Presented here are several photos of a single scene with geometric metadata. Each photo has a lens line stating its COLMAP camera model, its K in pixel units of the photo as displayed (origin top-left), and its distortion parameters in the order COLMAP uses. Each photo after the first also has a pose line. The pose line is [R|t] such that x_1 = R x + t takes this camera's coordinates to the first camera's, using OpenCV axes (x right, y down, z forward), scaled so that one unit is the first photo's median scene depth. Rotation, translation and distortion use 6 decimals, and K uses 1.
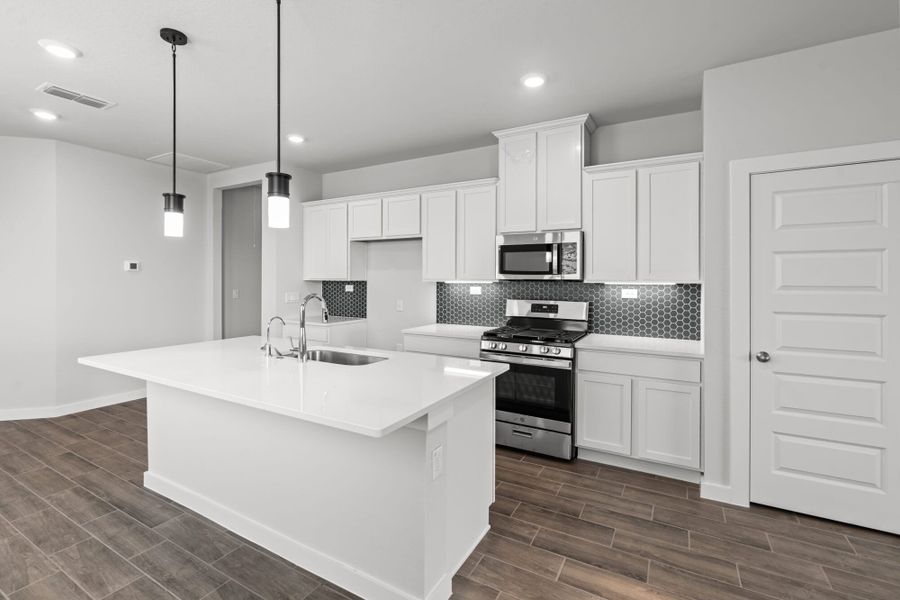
lens RADIAL K [[405.6, 0, 447.6], [0, 405.6, 280.4], [0, 0, 1]] dist [-0.002319, 0.000018]
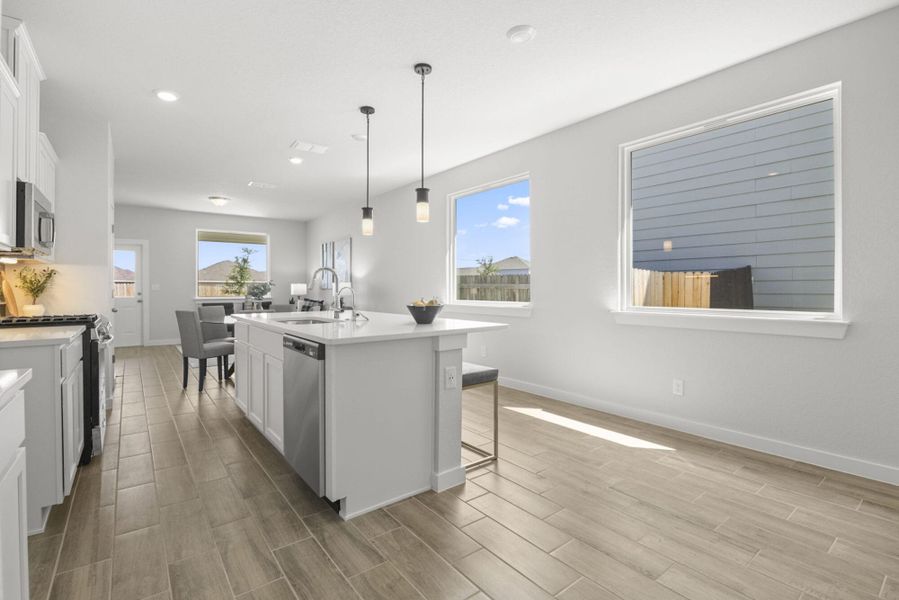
lens RADIAL K [[420.1, 0, 449.9], [0, 420.1, 289.1], [0, 0, 1]] dist [-0.017067, -0.000106]
pose [[-0.920353, -0.003418, 0.391073, -0.812546], [-0.001140, 0.999981, 0.006057, 0.062639], [-0.391086, 0.005129, -0.920340, 1.399643]]
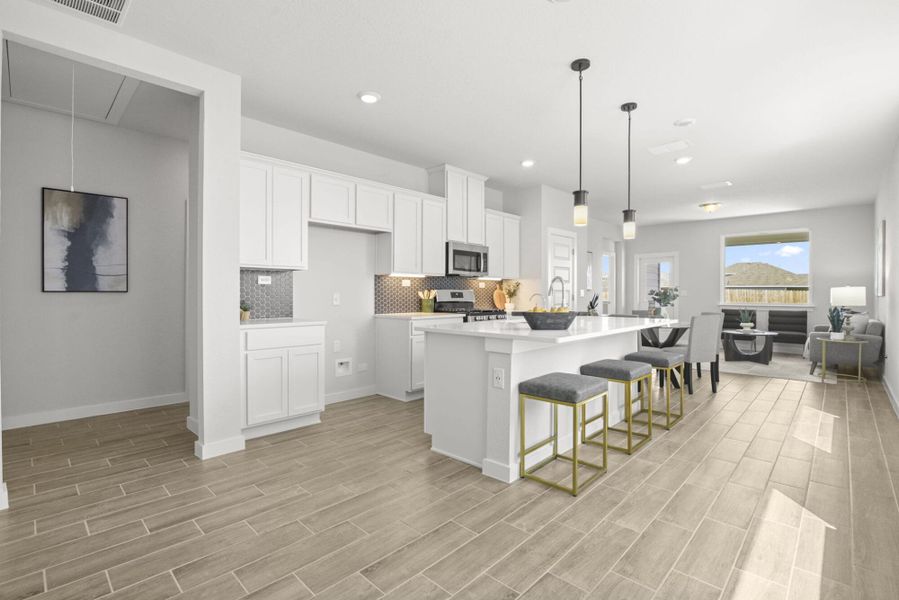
lens RADIAL K [[415.2, 0, 447.3], [0, 415.2, 296.7], [0, 0, 1]] dist [-0.015383, 0.000054]
pose [[0.248125, -0.012178, 0.968651, -1.271061], [0.001161, 0.999924, 0.012274, 0.058643], [-0.968727, -0.001921, 0.248120, 0.685220]]
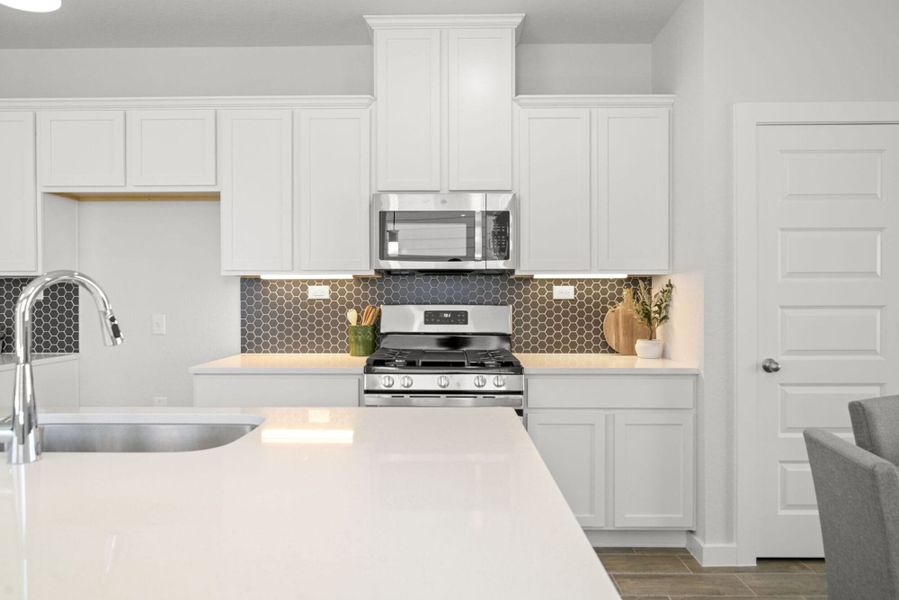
lens RADIAL K [[553.7, 0, 449.5], [0, 553.7, 300.0], [0, 0, 1]] dist [-0.006769, -0.000198]
pose [[0.877736, -0.008512, 0.479068, -0.171698], [0.006384, 0.999961, 0.006071, 0.037996], [-0.479102, -0.002270, 0.877757, 0.256095]]
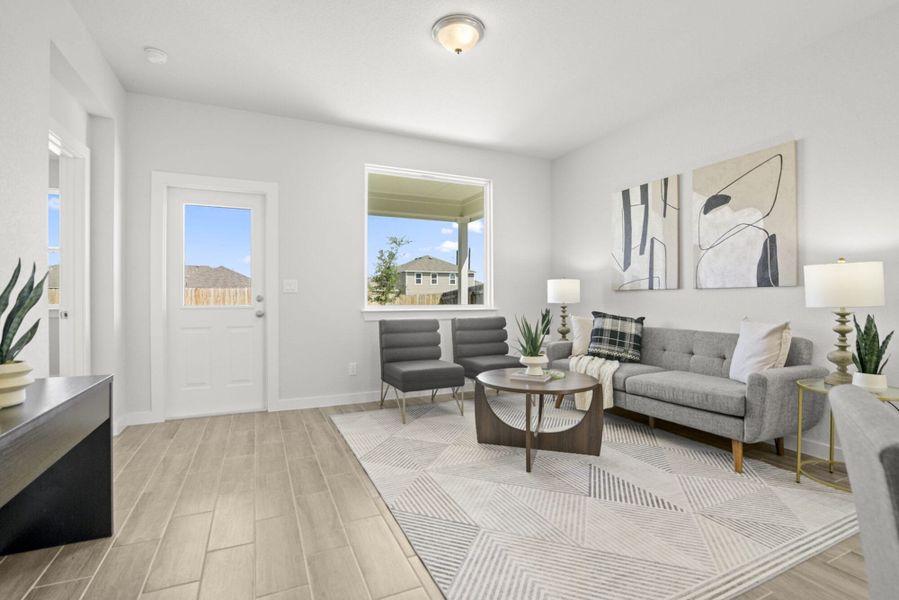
lens RADIAL K [[415.2, 0, 447.3], [0, 415.2, 296.7], [0, 0, 1]] dist [-0.015383, 0.000054]
pose [[-0.810174, -0.003868, 0.586176, 0.652934], [-0.003159, 0.999993, 0.002232, 0.095343], [-0.586181, -0.000044, -0.810180, 0.532329]]
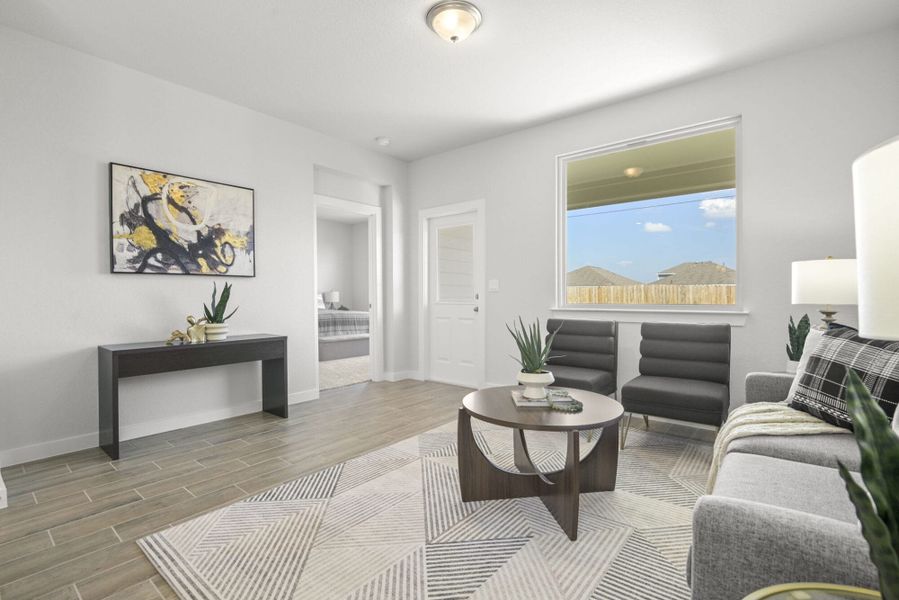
lens RADIAL K [[415.2, 0, 447.3], [0, 415.2, 296.7], [0, 0, 1]] dist [-0.015383, 0.000054]
pose [[0.167234, -0.008786, 0.985878, 0.366249], [0.006038, 0.999951, 0.007887, 0.094395], [-0.985899, 0.004634, 0.167279, -0.185745]]
